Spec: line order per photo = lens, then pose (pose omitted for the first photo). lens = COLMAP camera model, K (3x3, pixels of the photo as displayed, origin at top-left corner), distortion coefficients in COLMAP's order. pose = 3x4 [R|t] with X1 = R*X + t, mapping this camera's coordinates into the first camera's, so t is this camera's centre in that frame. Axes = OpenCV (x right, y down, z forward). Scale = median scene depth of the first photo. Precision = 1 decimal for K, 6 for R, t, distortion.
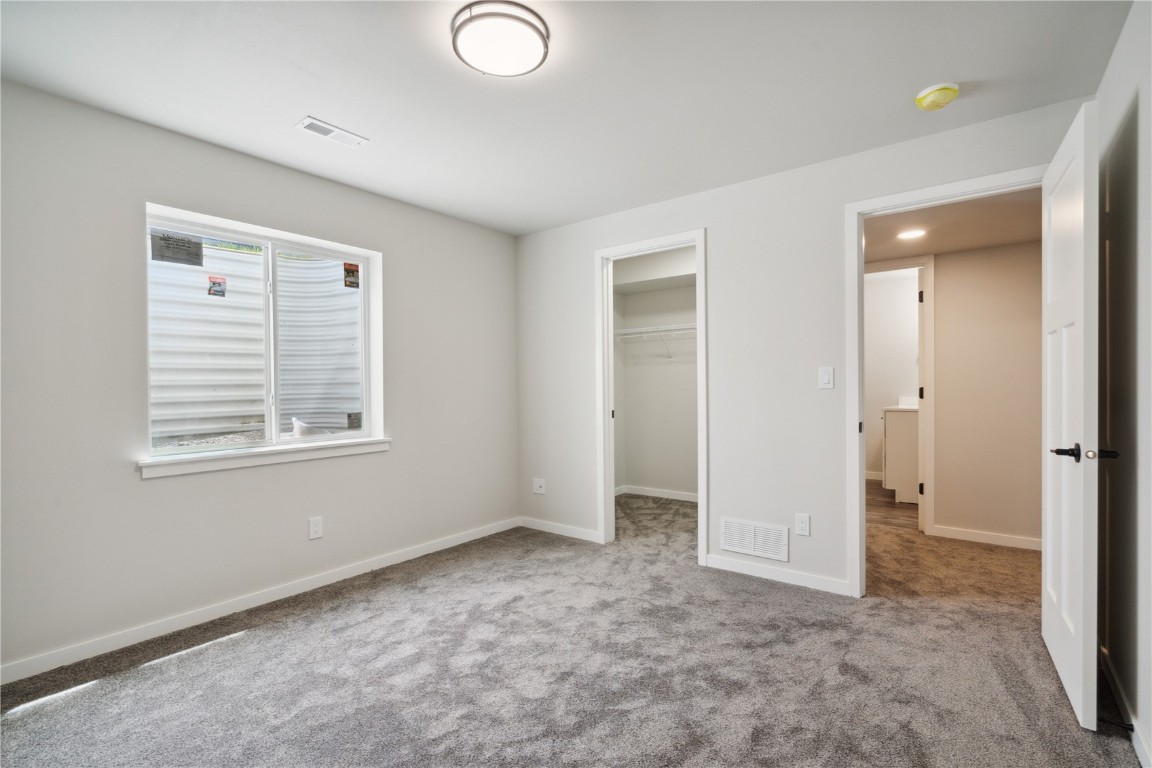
lens RADIAL K [[533.3, 0, 578.8], [0, 533.3, 391.3], [0, 0, 1]] dist [0.000263, 0.000243]
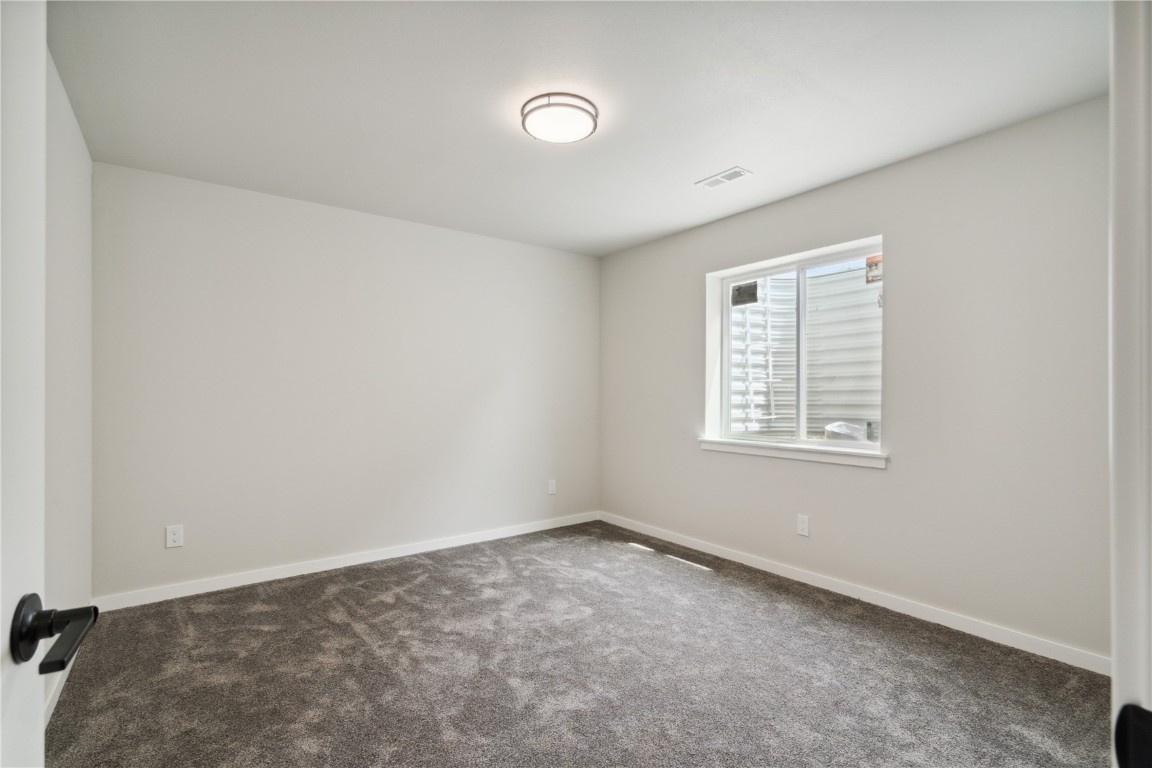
lens RADIAL K [[533.3, 0, 578.8], [0, 533.3, 391.3], [0, 0, 1]] dist [0.000263, 0.000243]
pose [[-0.270619, 0.004459, -0.962676, 0.655630], [-0.010769, 0.999913, 0.007658, -0.013616], [0.962626, 0.012440, -0.270547, 0.867966]]
